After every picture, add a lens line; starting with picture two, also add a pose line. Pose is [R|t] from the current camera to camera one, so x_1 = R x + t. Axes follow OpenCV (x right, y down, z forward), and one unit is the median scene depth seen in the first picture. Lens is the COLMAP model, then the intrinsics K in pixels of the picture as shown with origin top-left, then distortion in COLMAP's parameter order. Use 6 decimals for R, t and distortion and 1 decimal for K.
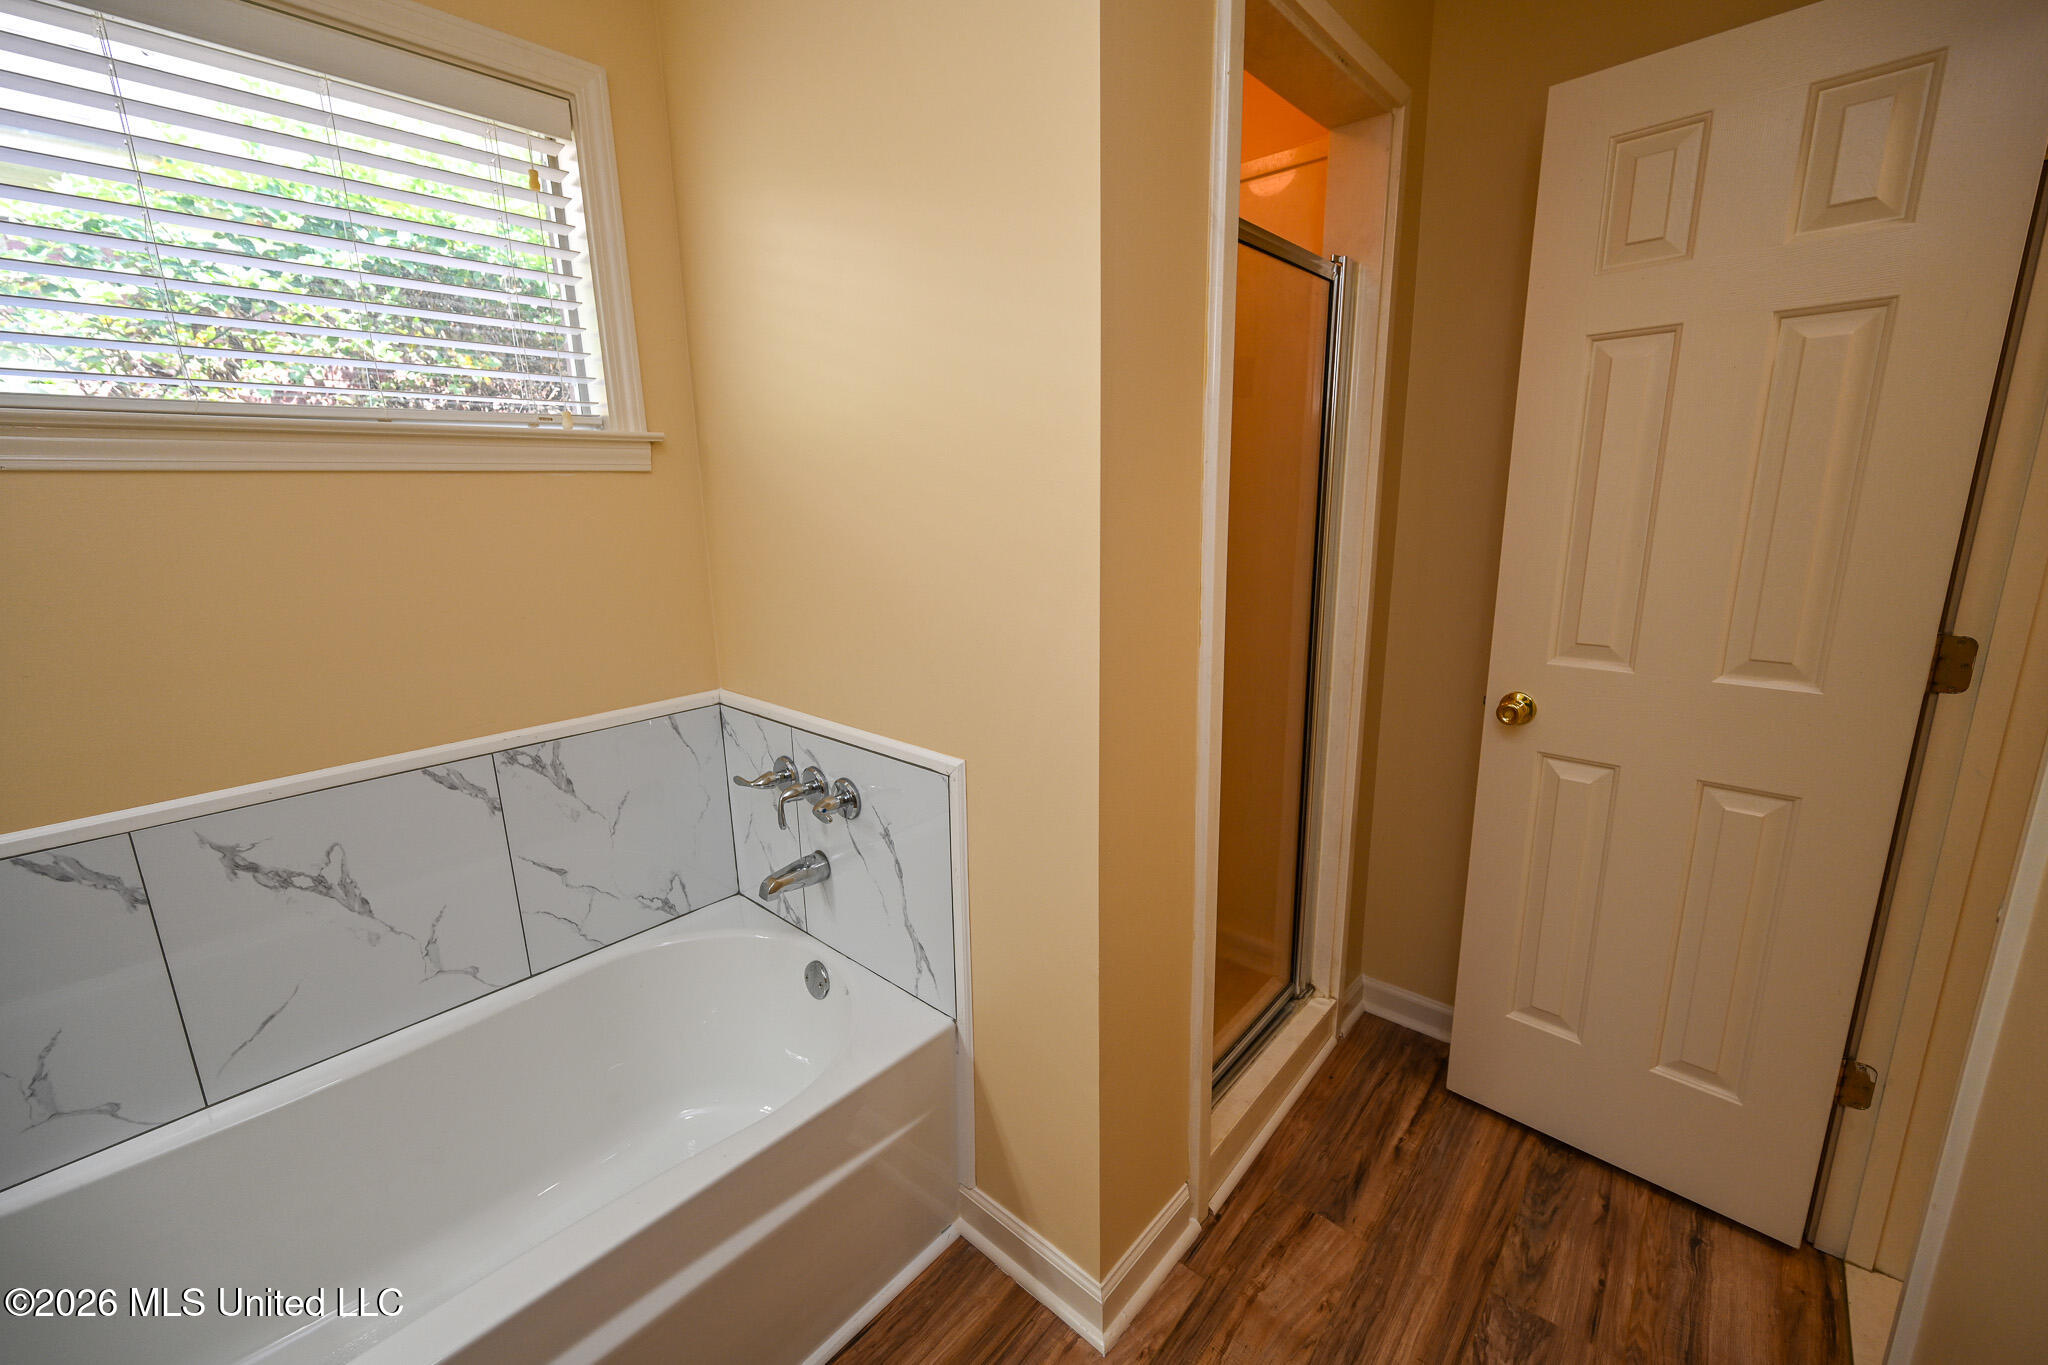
lens RADIAL K [[805.6, 0, 1027.1], [0, 805.6, 687.9], [0, 0, 1]] dist [-0.001980, -0.000252]
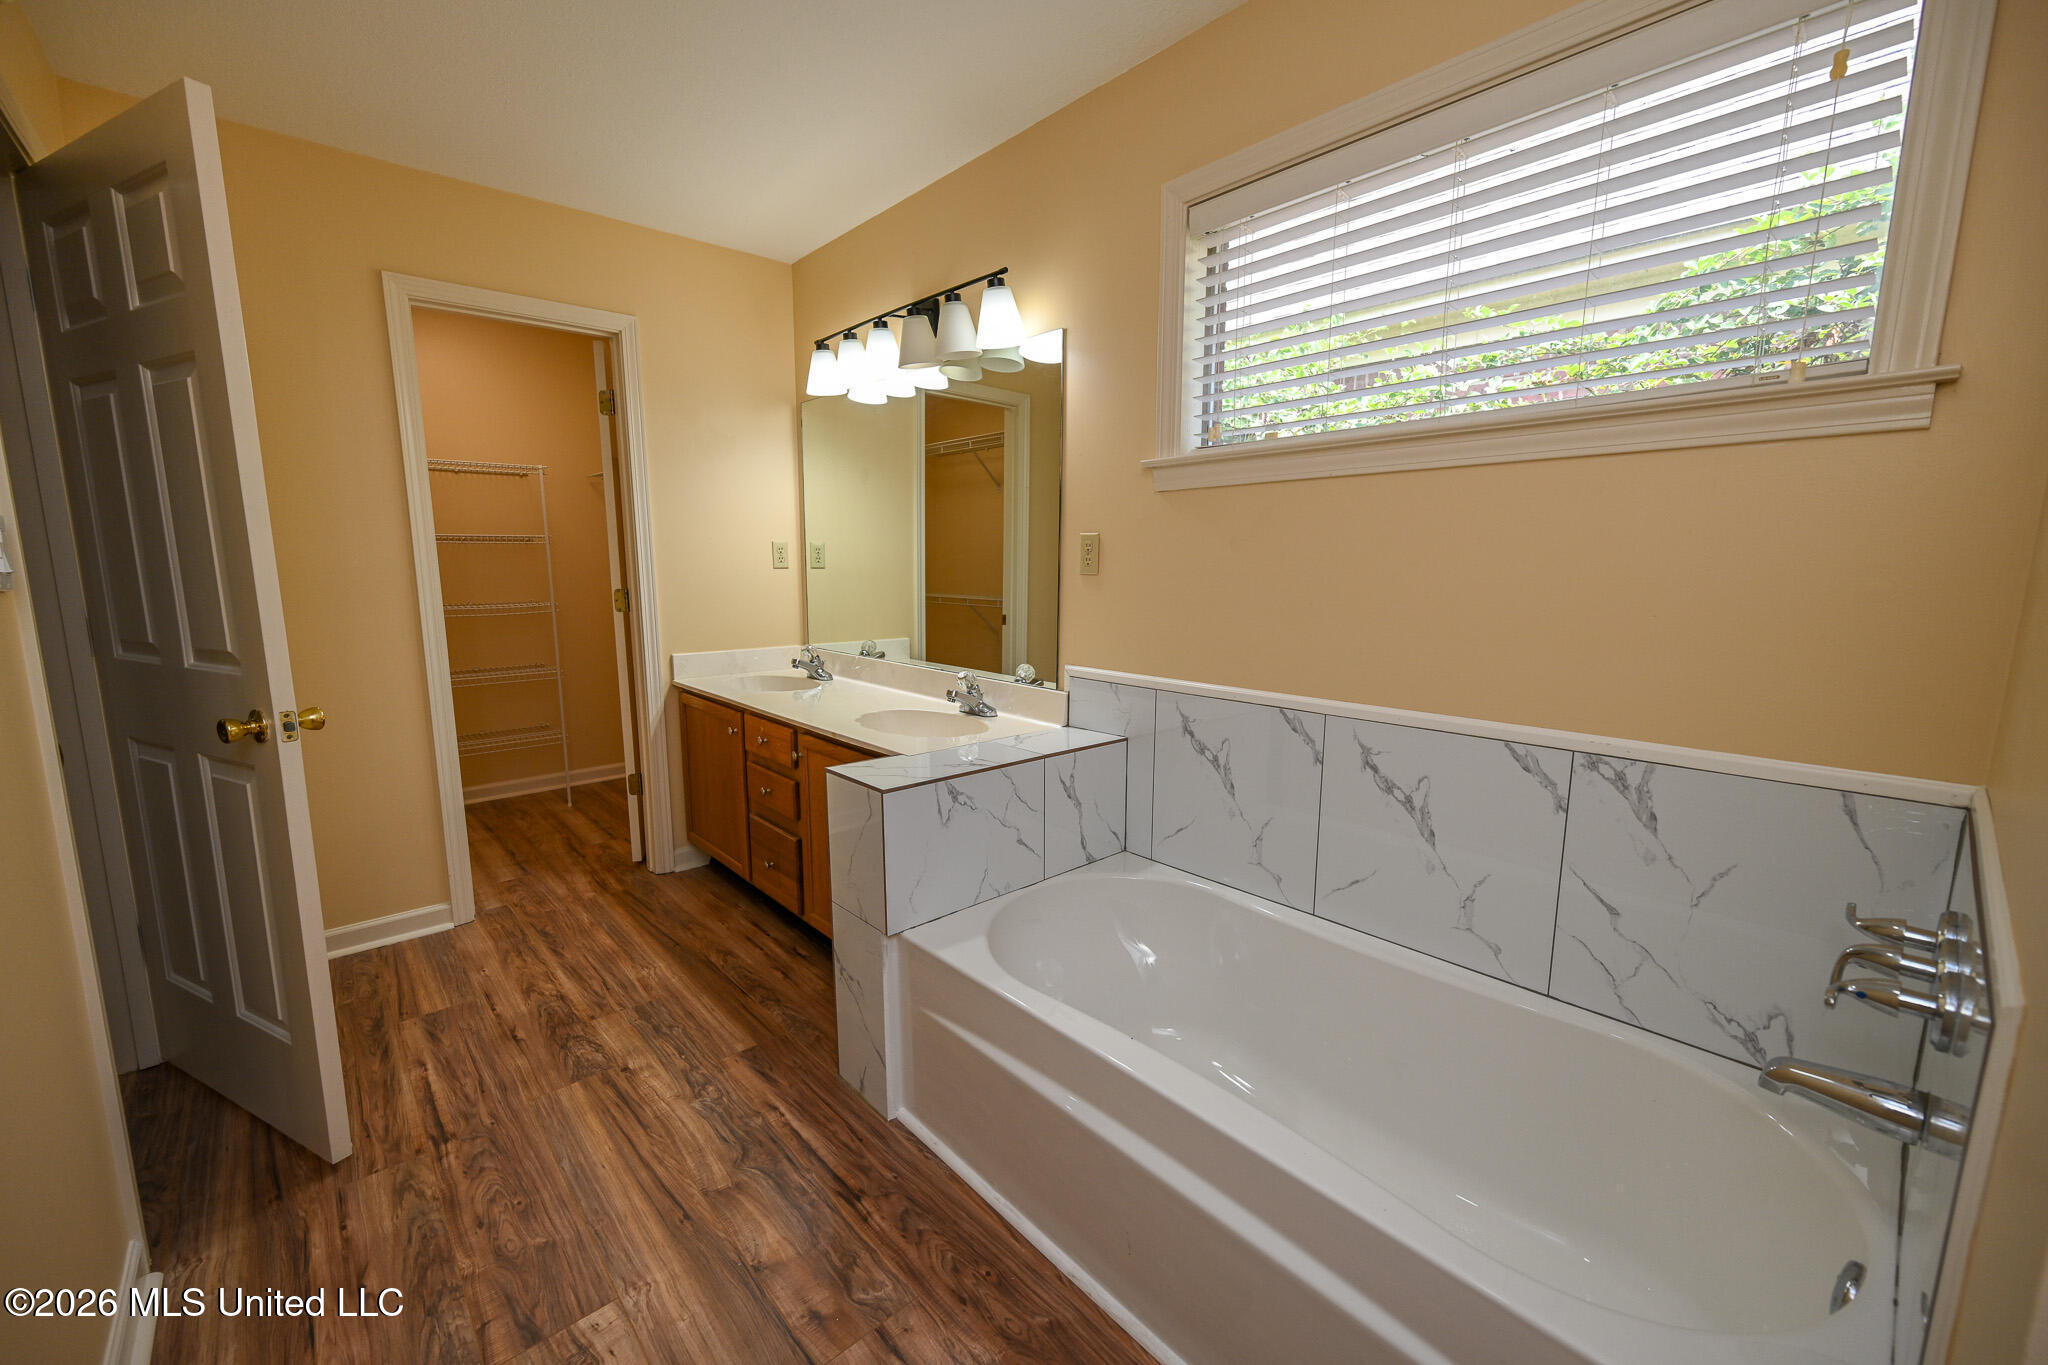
lens RADIAL K [[865.1, 0, 1017.8], [0, 865.1, 608.8], [0, 0, 1]] dist [-0.001184, 0.044460]
pose [[-0.128414, 0.124129, -0.983922, 0.462709], [-0.180345, 0.972670, 0.146247, -0.129449], [0.975185, 0.196225, -0.102518, 0.500531]]
